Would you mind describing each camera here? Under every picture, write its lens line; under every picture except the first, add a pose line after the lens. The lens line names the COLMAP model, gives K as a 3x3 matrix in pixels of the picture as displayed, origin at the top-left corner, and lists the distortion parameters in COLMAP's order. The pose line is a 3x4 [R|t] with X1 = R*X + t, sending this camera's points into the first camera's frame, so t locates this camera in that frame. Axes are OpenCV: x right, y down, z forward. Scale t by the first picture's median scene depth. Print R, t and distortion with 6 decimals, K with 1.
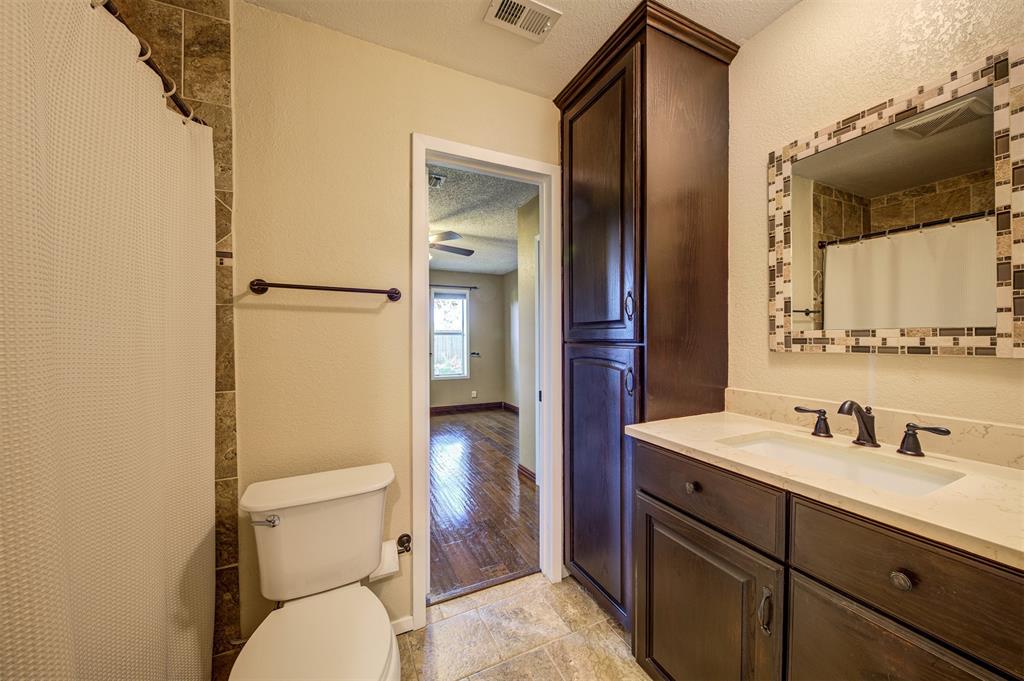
lens RADIAL K [[351.2, 0, 512.0], [0, 351.2, 340.5], [0, 0, 1]] dist [-0.000988, -0.000032]
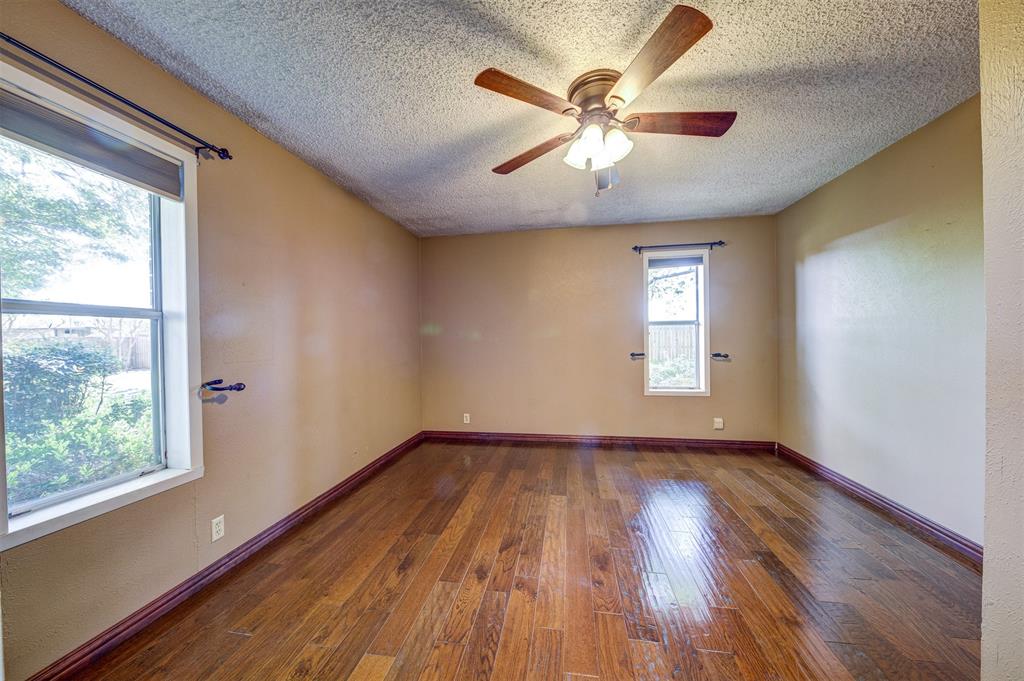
lens RADIAL K [[351.2, 0, 512.0], [0, 351.2, 340.5], [0, 0, 1]] dist [-0.000988, -0.000032]
pose [[0.820536, -0.002517, -0.571589, -0.056155], [0.008902, 0.999925, 0.008376, 0.003669], [0.571526, -0.011961, 0.820497, 0.321320]]
